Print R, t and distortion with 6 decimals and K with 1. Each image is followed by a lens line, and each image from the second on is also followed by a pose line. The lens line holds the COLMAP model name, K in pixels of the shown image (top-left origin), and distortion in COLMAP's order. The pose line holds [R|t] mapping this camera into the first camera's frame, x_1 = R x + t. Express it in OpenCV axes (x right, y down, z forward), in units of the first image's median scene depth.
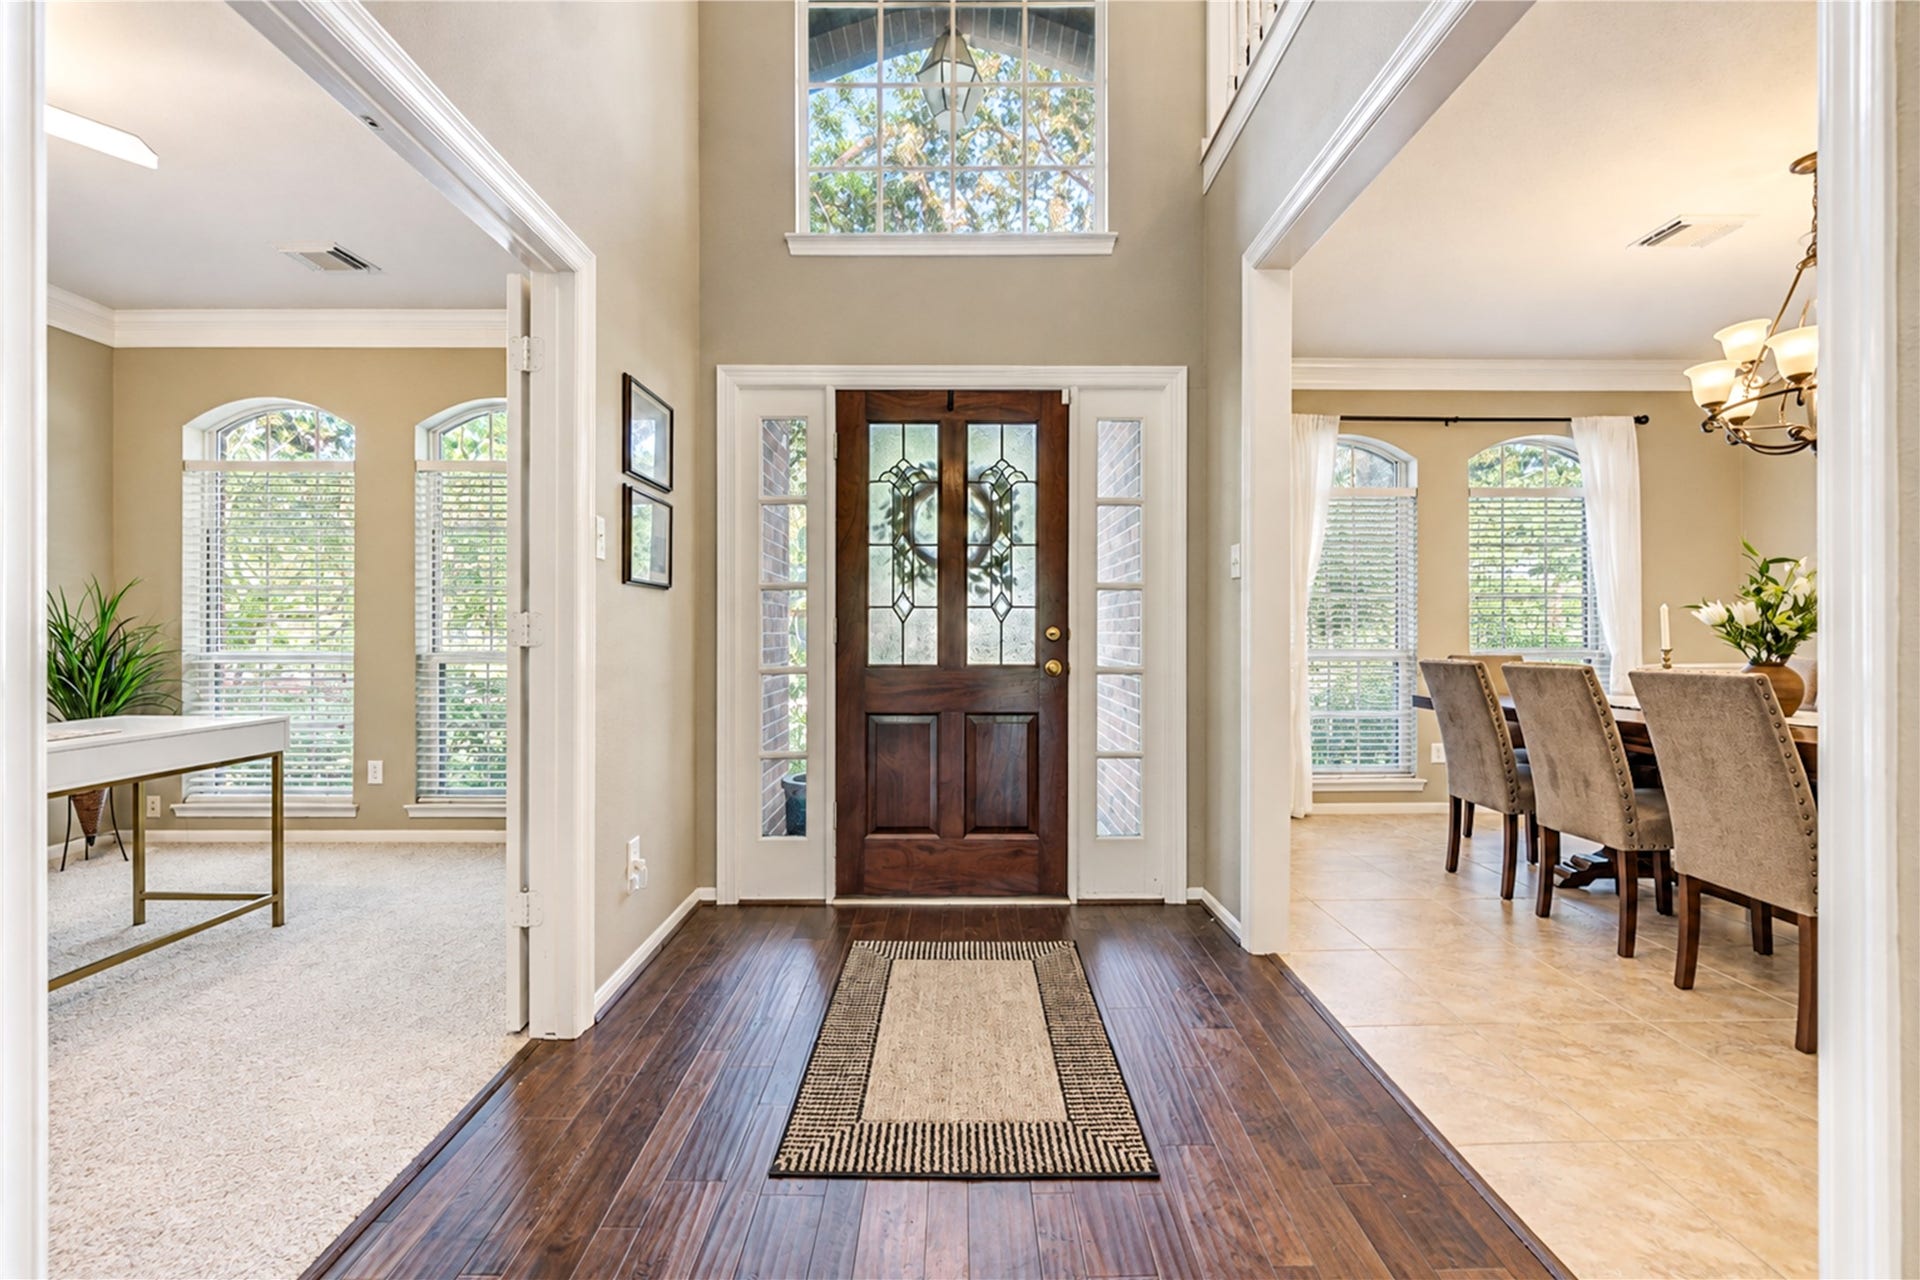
lens RADIAL K [[788.4, 0, 956.5], [0, 788.4, 628.4], [0, 0, 1]] dist [0.006359, -0.000031]
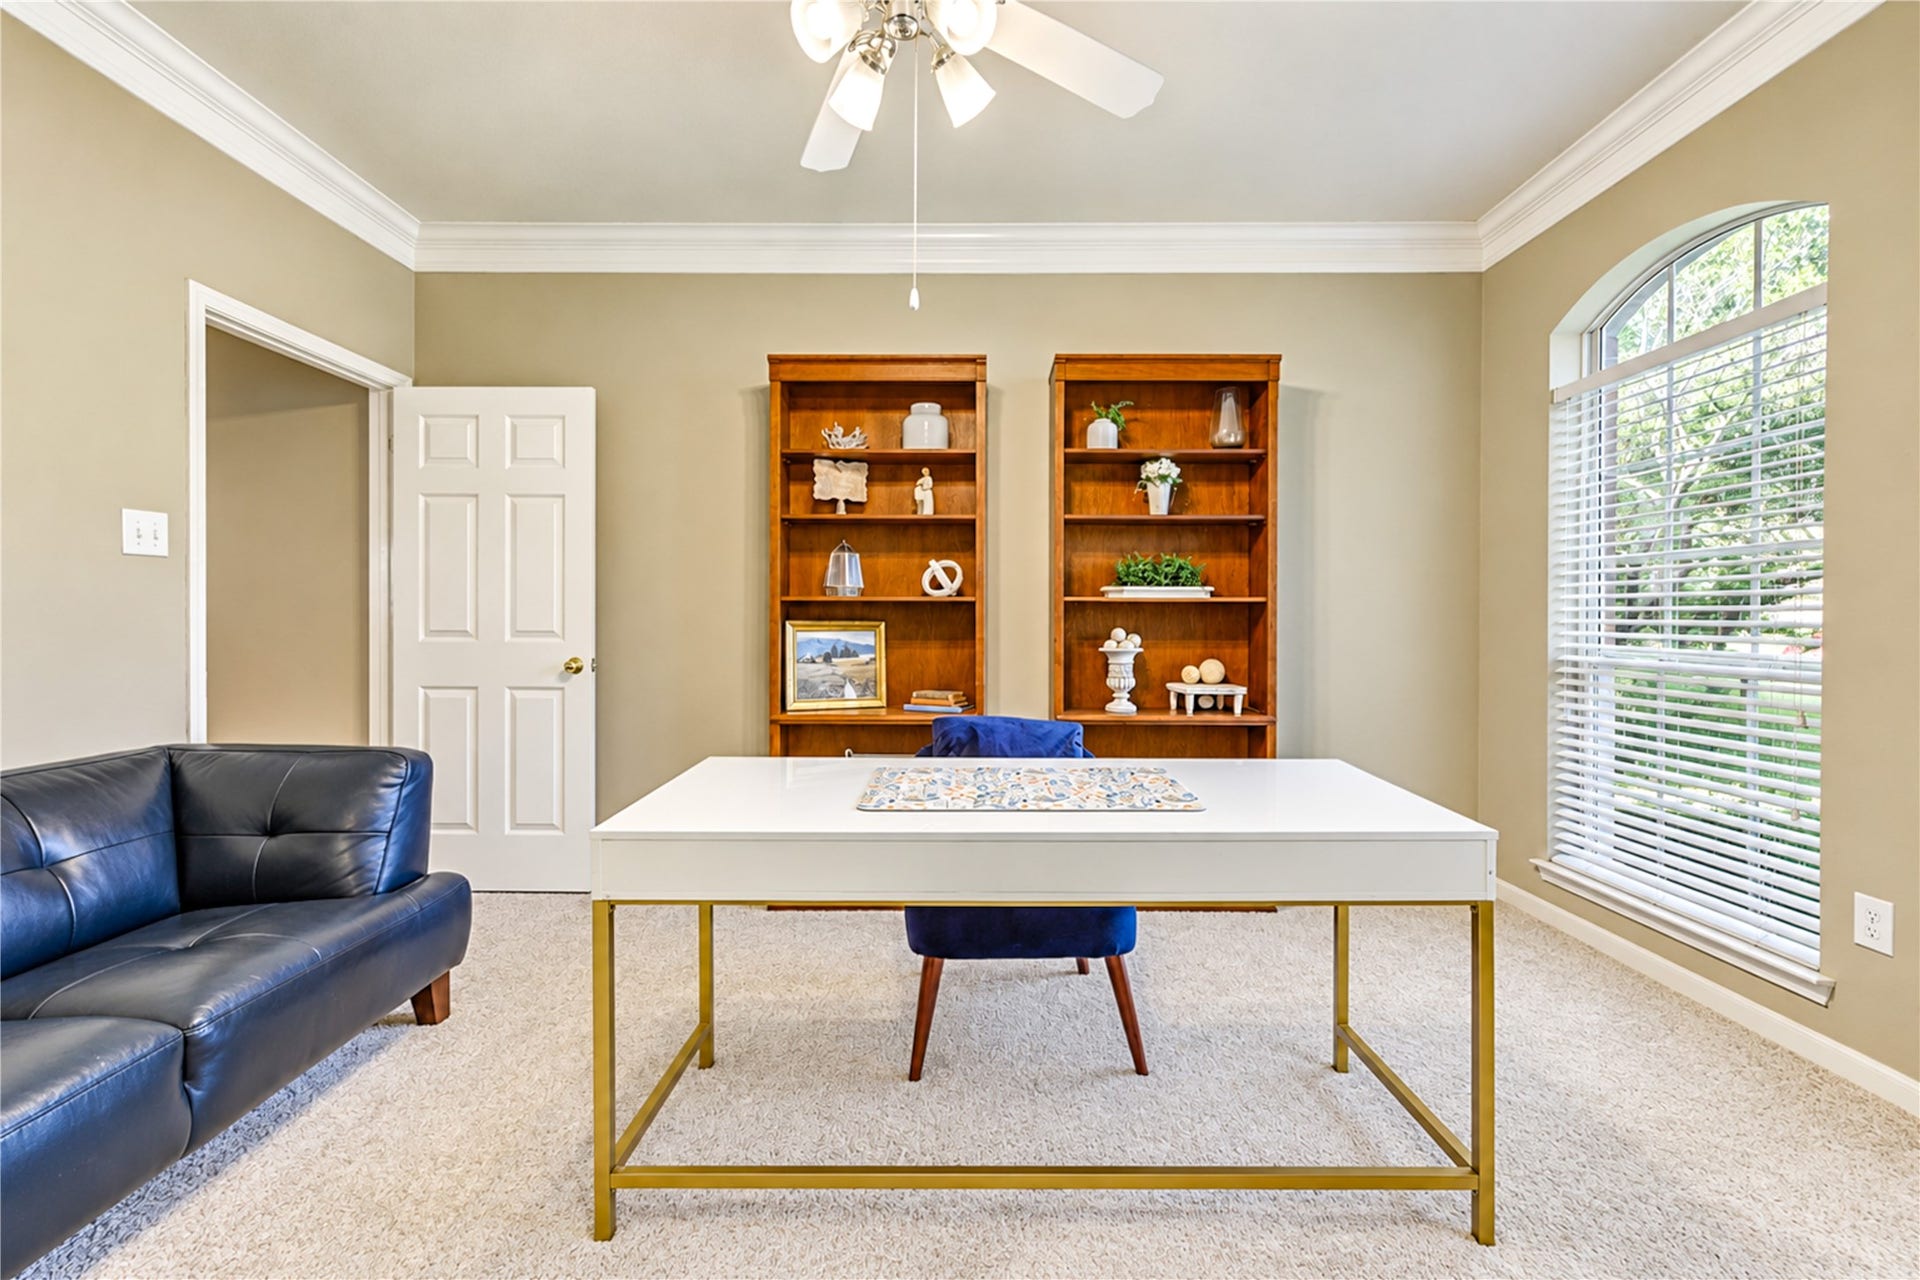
lens RADIAL K [[788.4, 0, 956.5], [0, 788.4, 628.4], [0, 0, 1]] dist [0.006359, -0.000031]
pose [[-0.017549, 0.001840, -0.999844, -0.262664], [-0.000844, 0.999998, 0.001855, 0.001359], [0.999846, 0.000876, -0.017547, 0.491328]]
